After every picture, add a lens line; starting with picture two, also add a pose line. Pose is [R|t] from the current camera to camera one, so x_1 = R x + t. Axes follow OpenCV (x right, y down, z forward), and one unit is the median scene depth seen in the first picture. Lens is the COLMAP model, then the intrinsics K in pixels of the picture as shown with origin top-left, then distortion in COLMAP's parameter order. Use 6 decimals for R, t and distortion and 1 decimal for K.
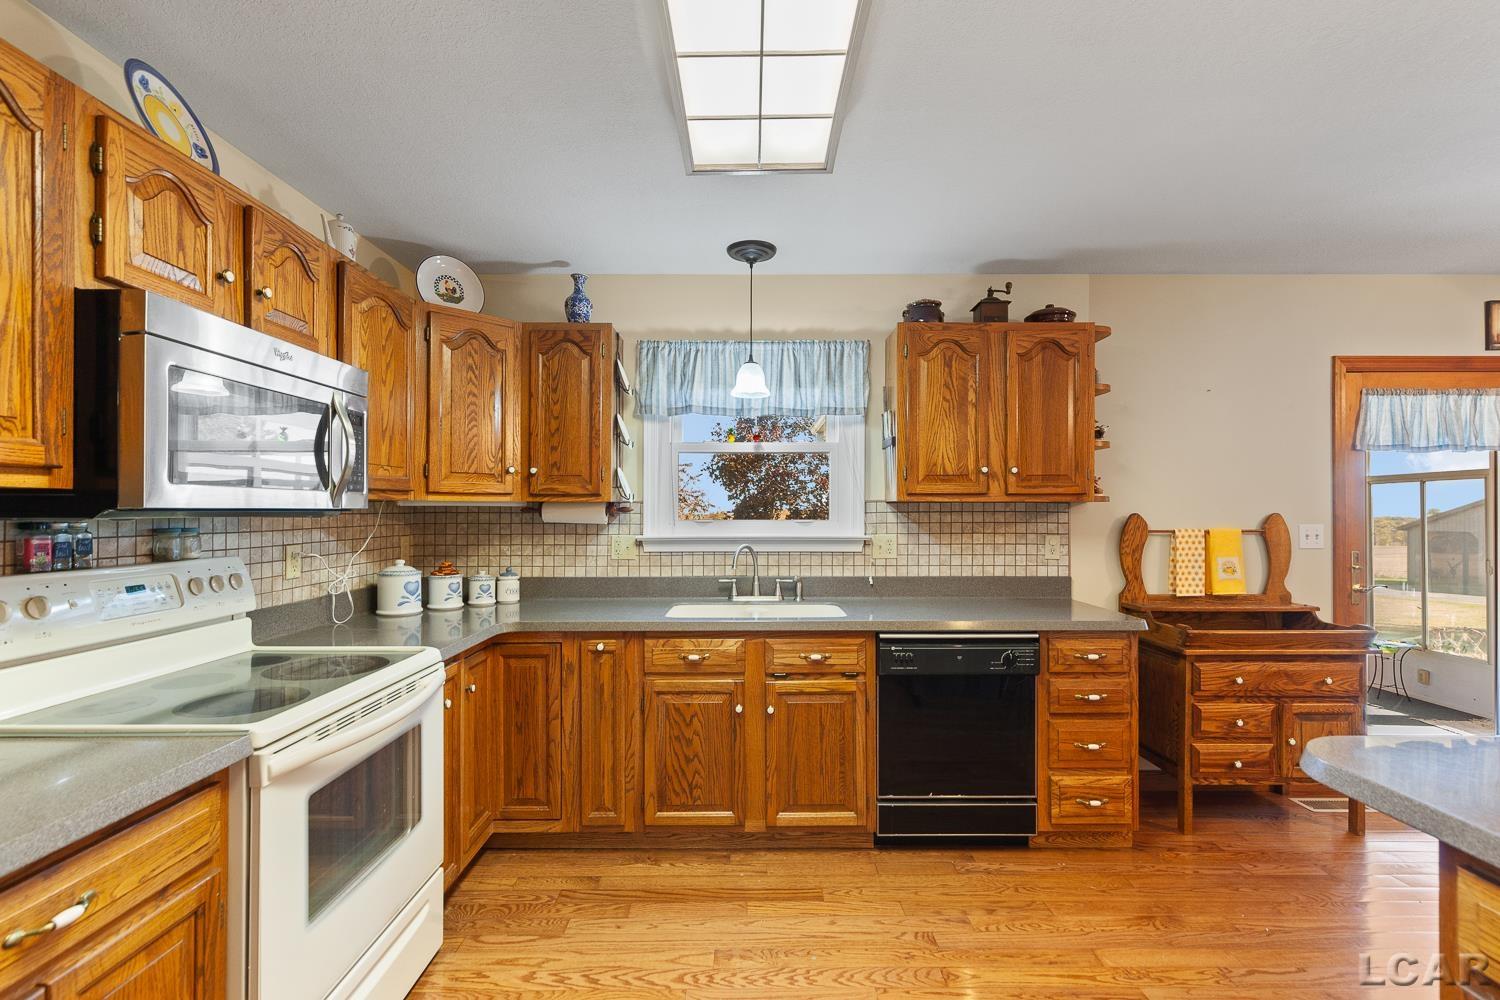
lens RADIAL K [[678.9, 0, 754.6], [0, 678.9, 511.1], [0, 0, 1]] dist [0.010460, -0.000718]
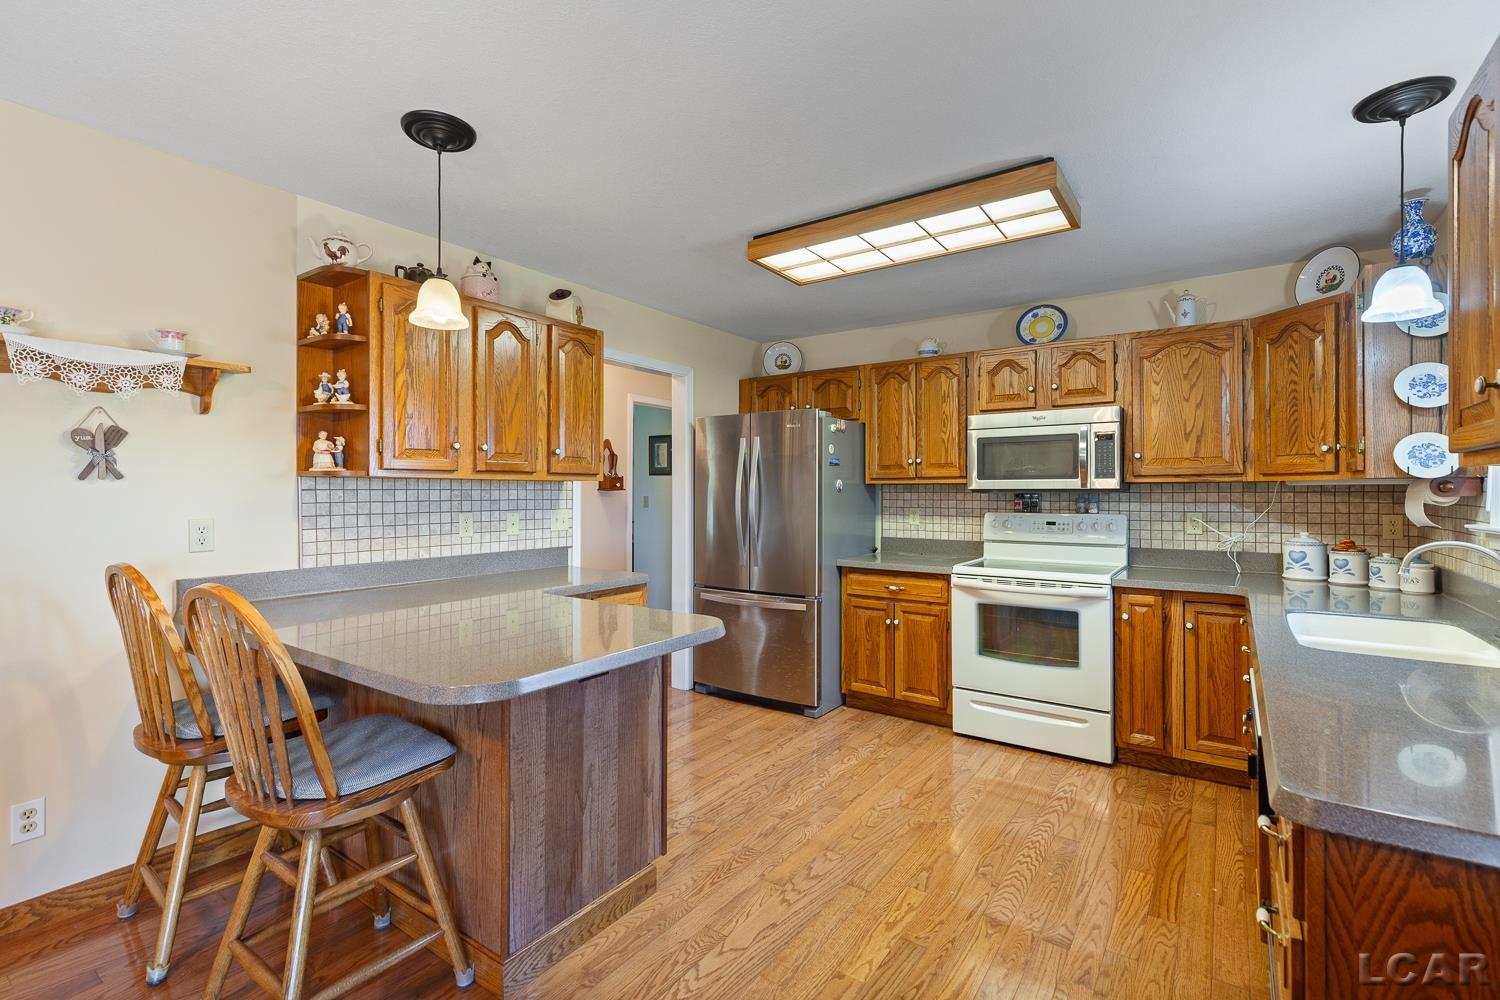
lens RADIAL K [[678.9, 0, 745.6], [0, 678.9, 495.3], [0, 0, 1]] dist [0.010460, -0.000718]
pose [[-0.590919, 0.002775, -0.806726, 1.007001], [-0.002160, 0.999985, 0.005022, 0.005558], [0.806728, 0.004709, -0.590905, 0.958805]]
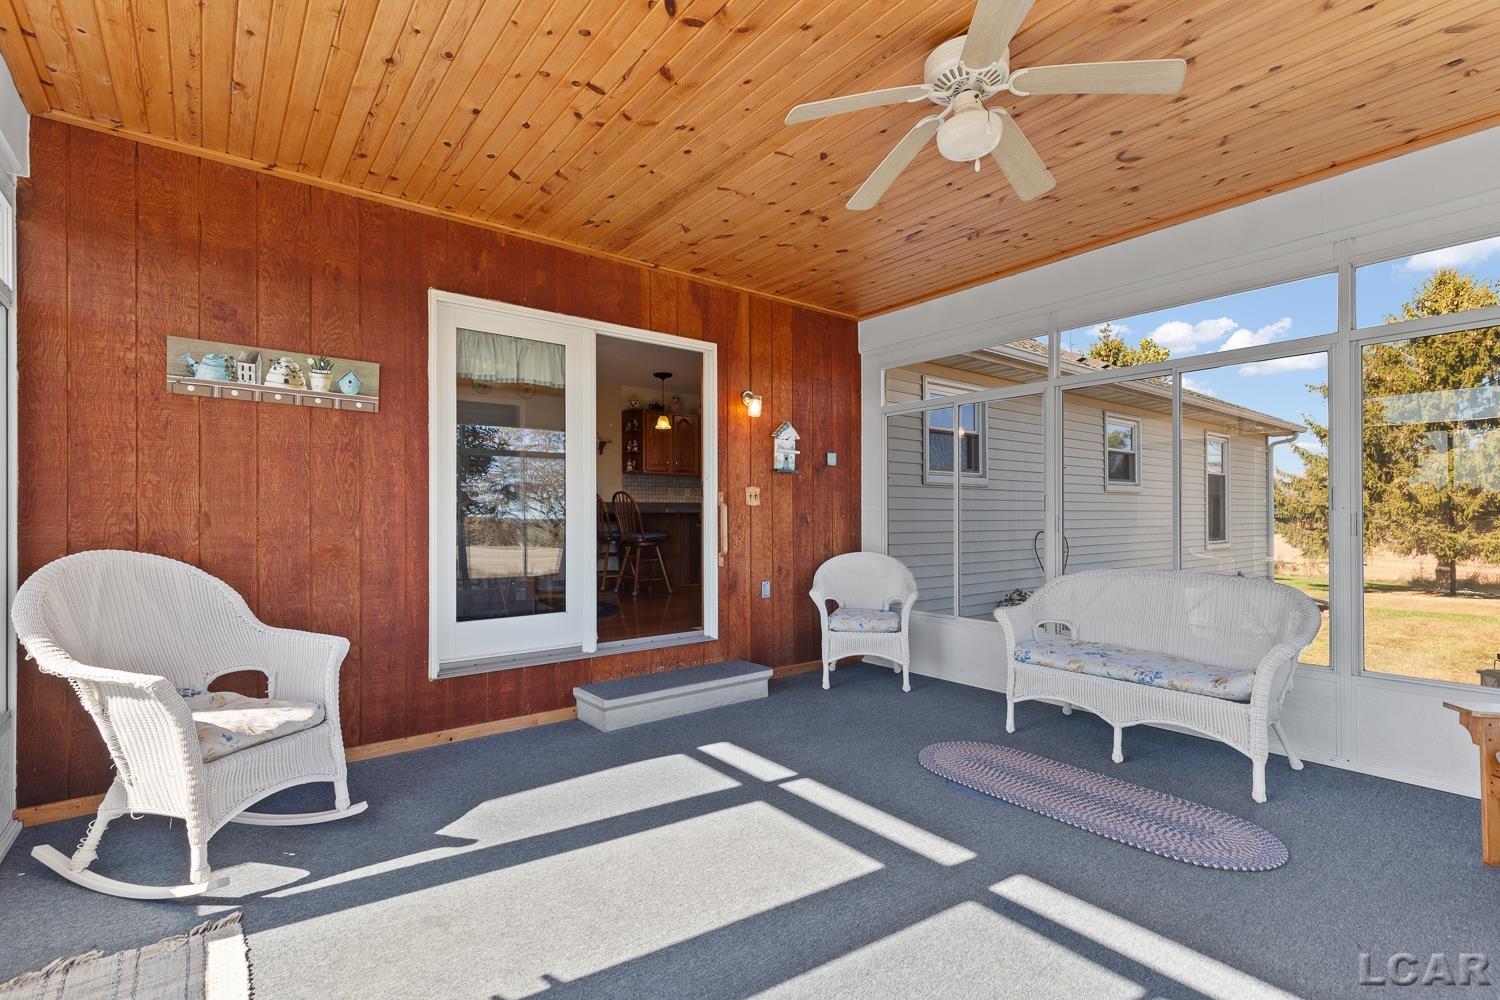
lens RADIAL K [[678.9, 0, 748.4], [0, 678.9, 505.8], [0, 0, 1]] dist [0.010460, -0.000718]
pose [[-0.784890, -0.000147, -0.619635, 1.542803], [0.002574, 0.999991, -0.003499, 0.076038], [0.619630, -0.004341, -0.784882, 1.816523]]
